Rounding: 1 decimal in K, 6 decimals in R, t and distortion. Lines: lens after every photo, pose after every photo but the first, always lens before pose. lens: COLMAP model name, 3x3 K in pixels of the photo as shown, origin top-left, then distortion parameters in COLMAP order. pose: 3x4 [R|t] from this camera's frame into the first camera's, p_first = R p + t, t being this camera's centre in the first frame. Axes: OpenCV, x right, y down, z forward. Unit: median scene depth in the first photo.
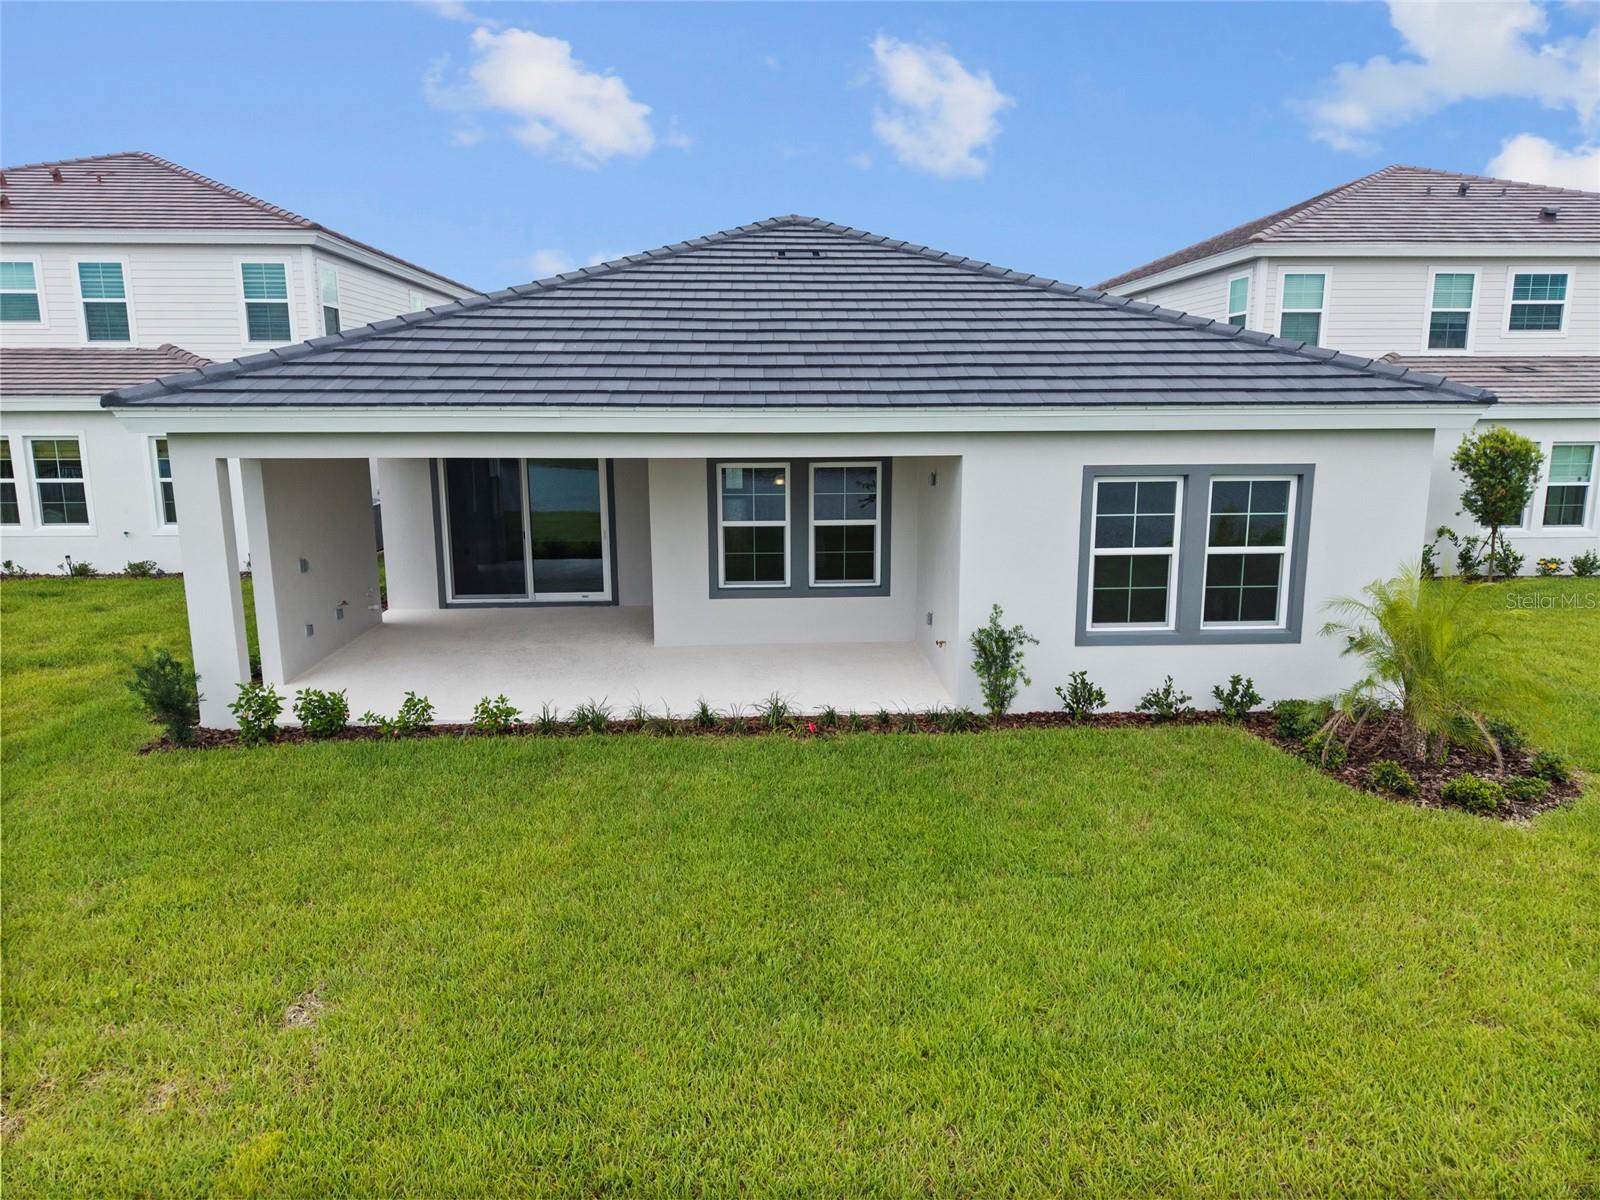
lens RADIAL K [[1071.7, 0, 793.4], [0, 1071.7, 603.0], [0, 0, 1]] dist [0.034843, -0.035123]
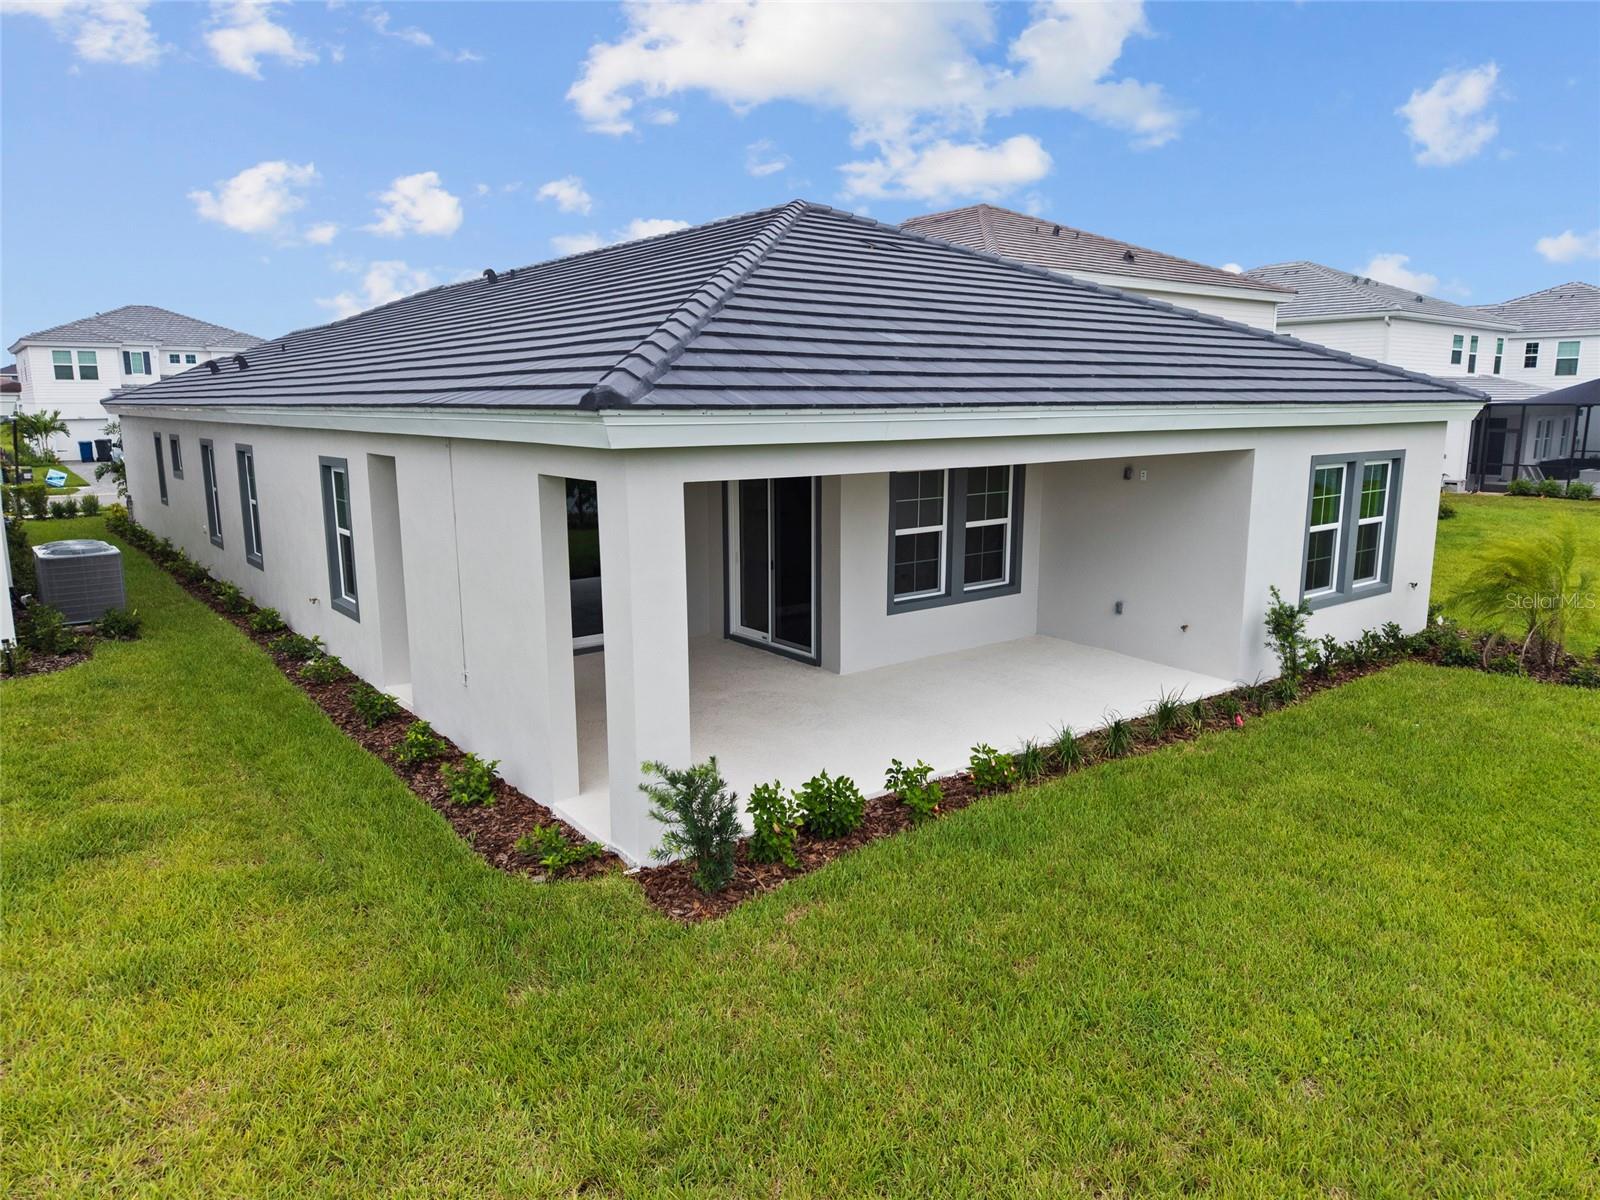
lens RADIAL K [[1071.7, 0, 795.9], [0, 1071.7, 609.6], [0, 0, 1]] dist [0.034843, -0.035123]
pose [[0.818504, -0.110400, 0.563794, -0.824135], [0.107129, 0.993479, 0.039012, -0.066571], [-0.564425, 0.028467, 0.824994, 0.356966]]
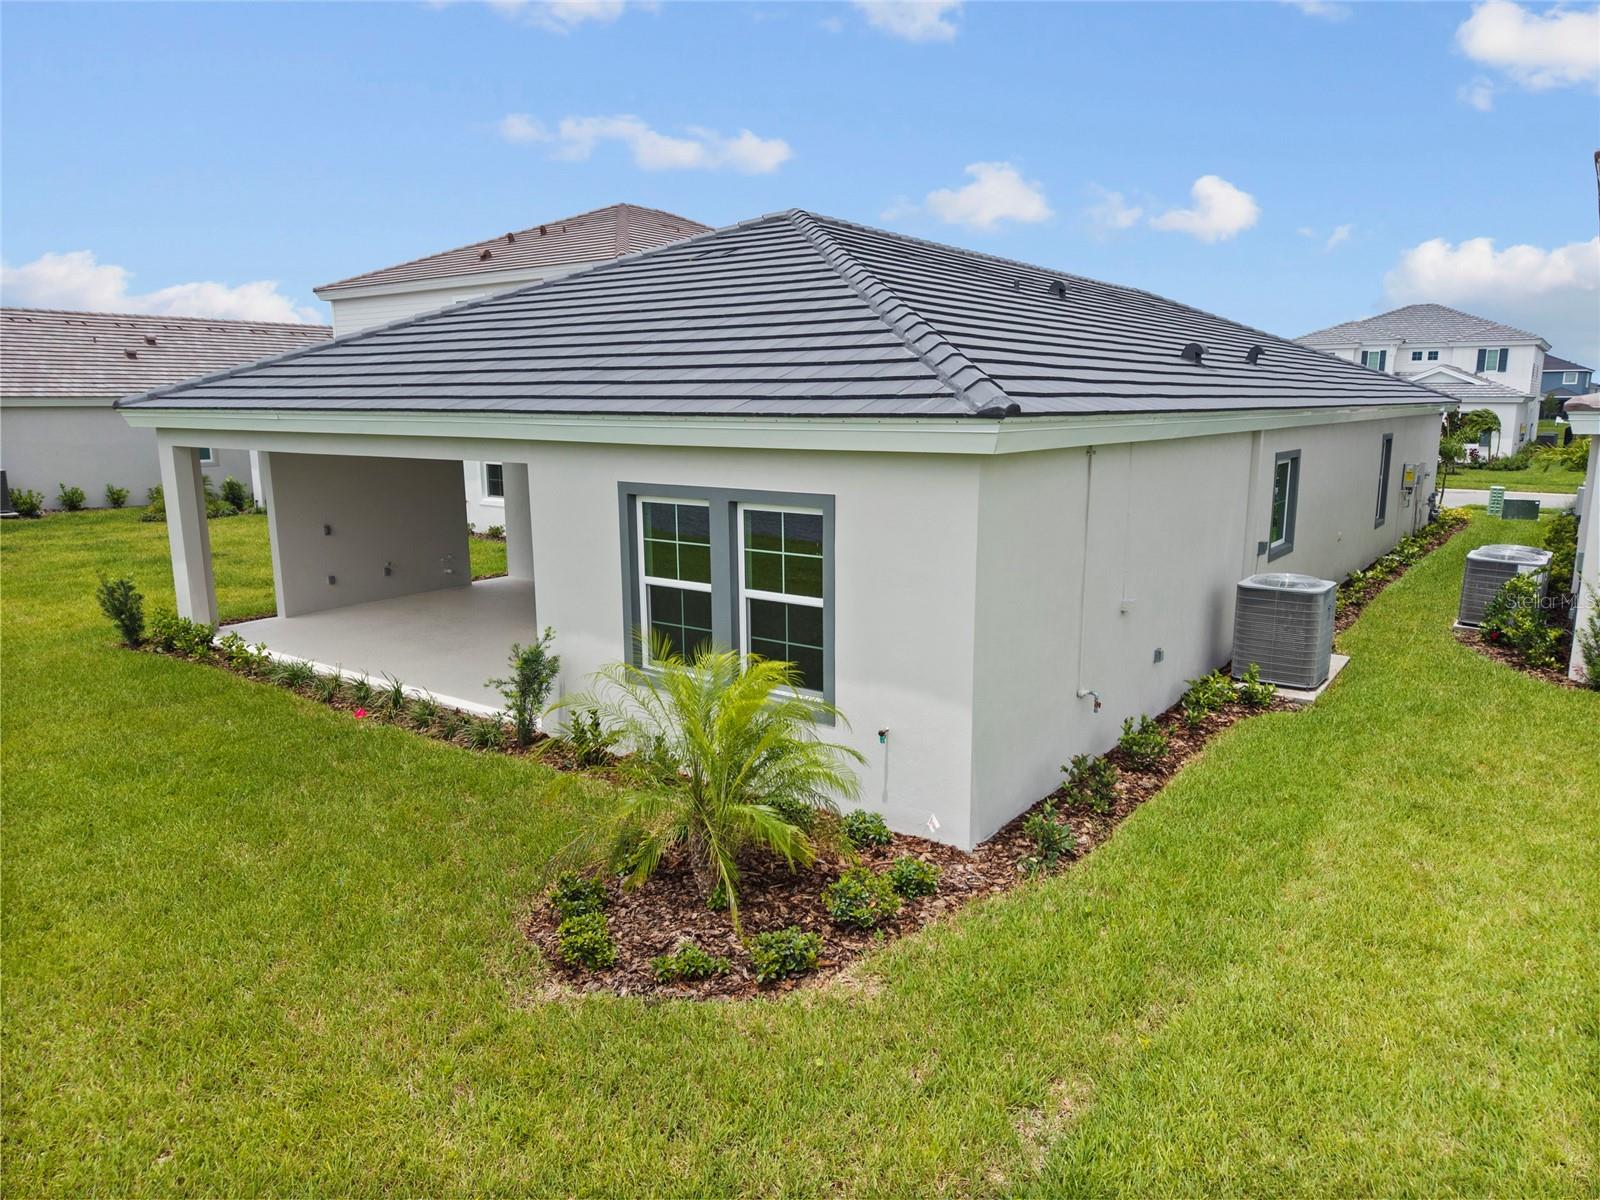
lens RADIAL K [[1071.7, 0, 791.4], [0, 1071.7, 611.7], [0, 0, 1]] dist [0.034843, -0.035123]
pose [[0.784092, 0.121921, -0.608552, 0.919454], [-0.114807, 0.992086, 0.050837, -0.081061], [0.609934, 0.030005, 0.791884, 0.373399]]
